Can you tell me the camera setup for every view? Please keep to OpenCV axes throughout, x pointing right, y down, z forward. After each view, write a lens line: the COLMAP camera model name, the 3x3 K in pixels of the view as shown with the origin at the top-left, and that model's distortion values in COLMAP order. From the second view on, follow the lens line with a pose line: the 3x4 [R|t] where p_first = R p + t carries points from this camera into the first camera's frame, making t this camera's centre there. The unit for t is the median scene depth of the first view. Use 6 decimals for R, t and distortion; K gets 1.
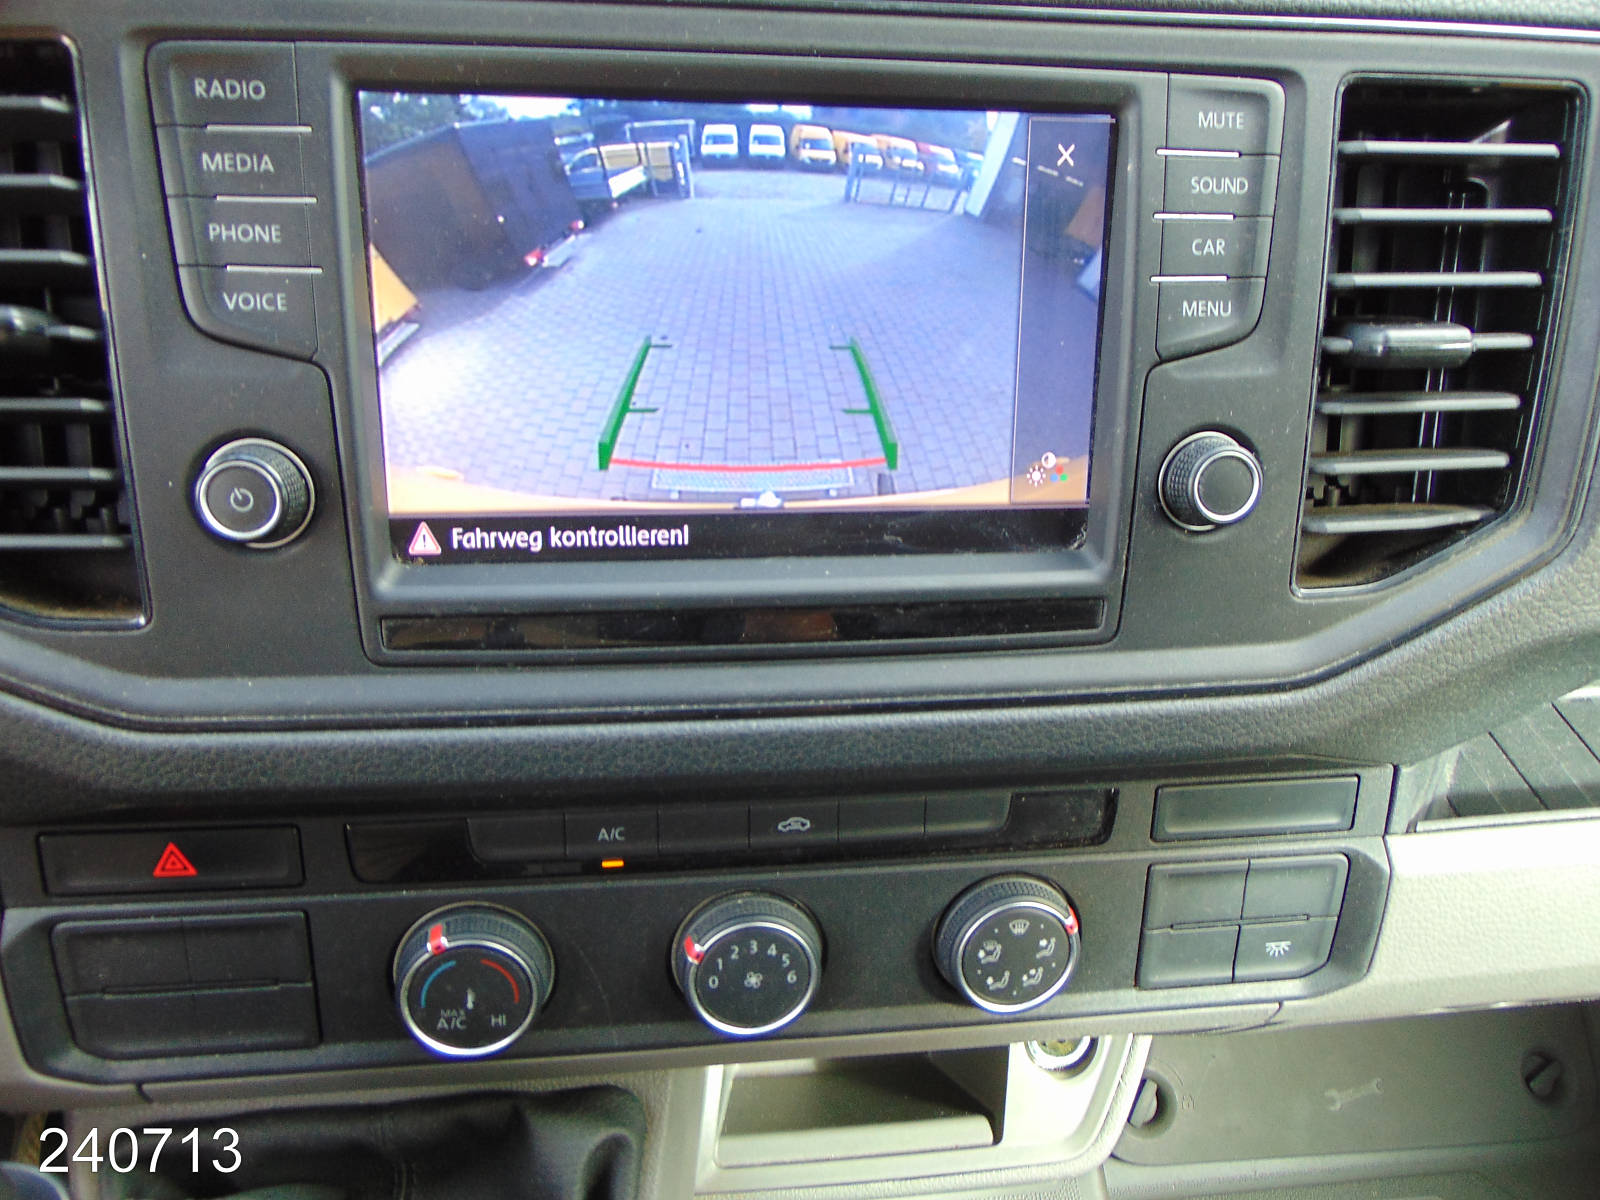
lens RADIAL K [[1258.1, 0, 800.0], [0, 1258.1, 600.0], [0, 0, 1]] dist [0.003328, 0.000026]
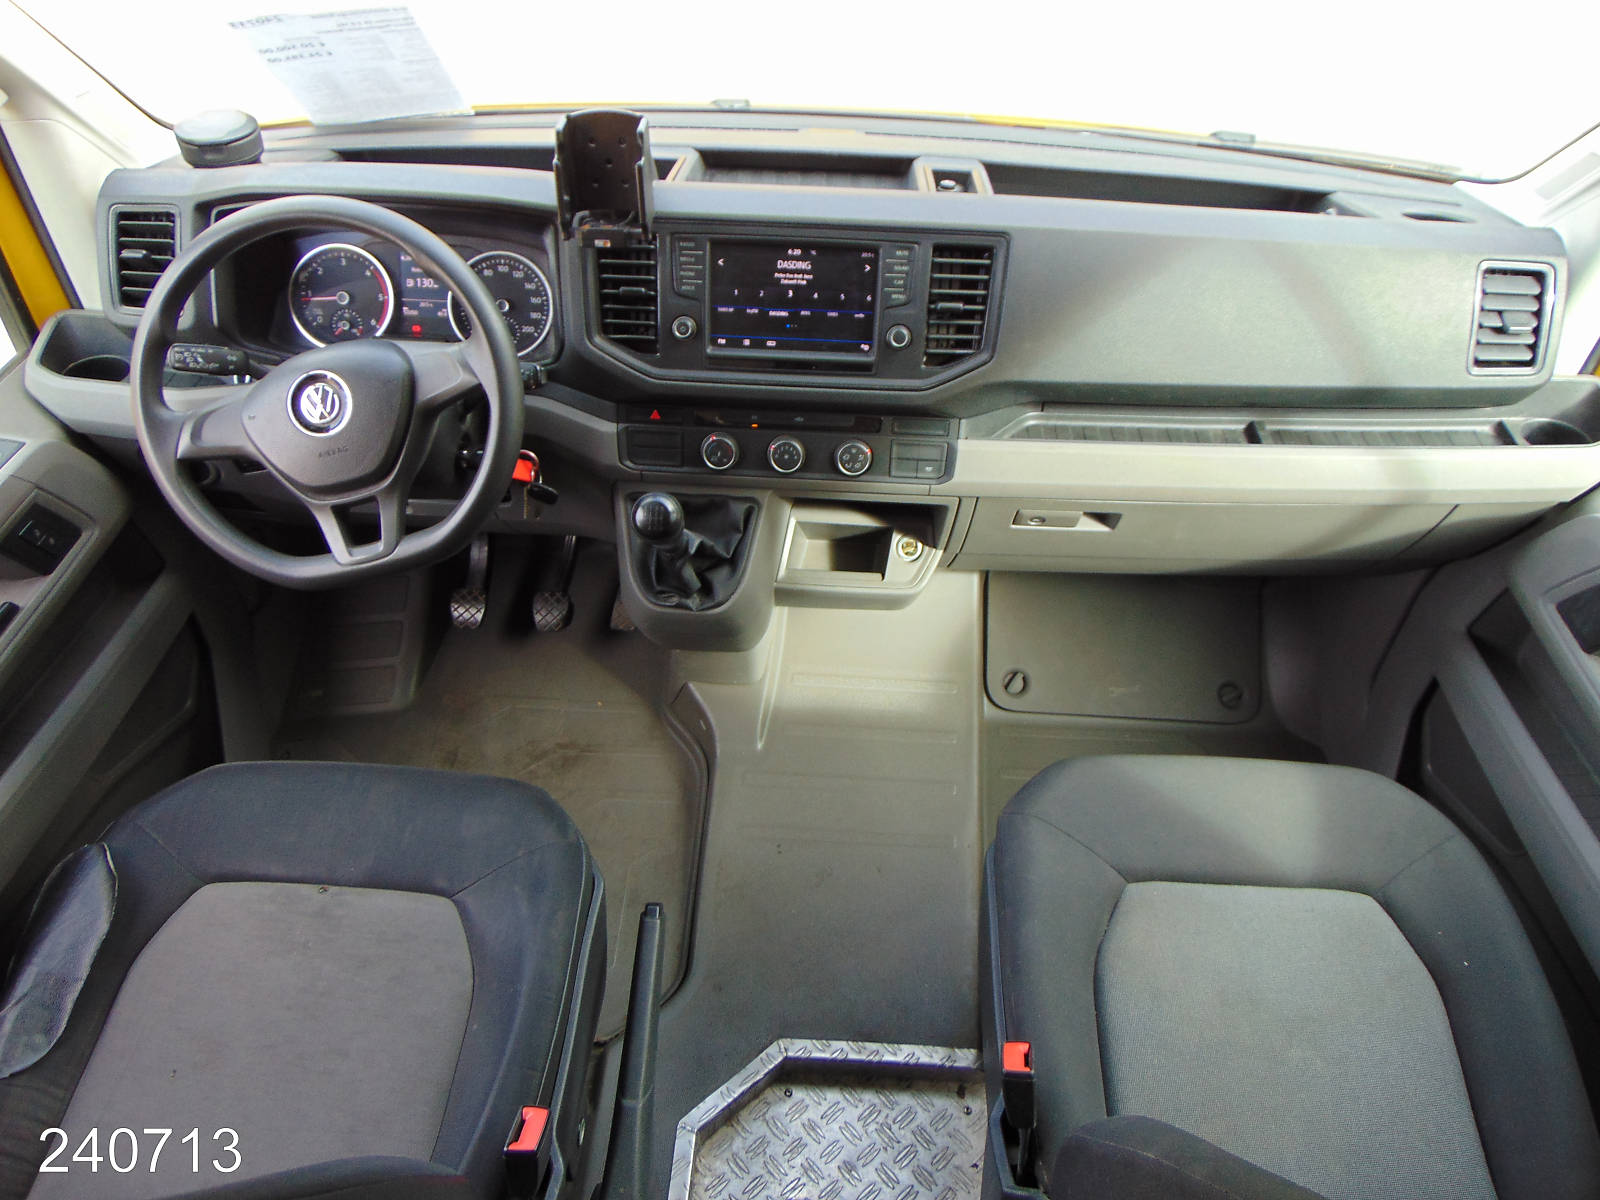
lens RADIAL K [[1258.1, 0, 800.0], [0, 1258.1, 600.0], [0, 0, 1]] dist [0.003328, 0.000026]
pose [[0.984466, 0.075763, -0.158387, 0.722131], [-0.070296, 0.996730, 0.039850, 0.627333], [0.160889, -0.028097, 0.986573, -3.186925]]
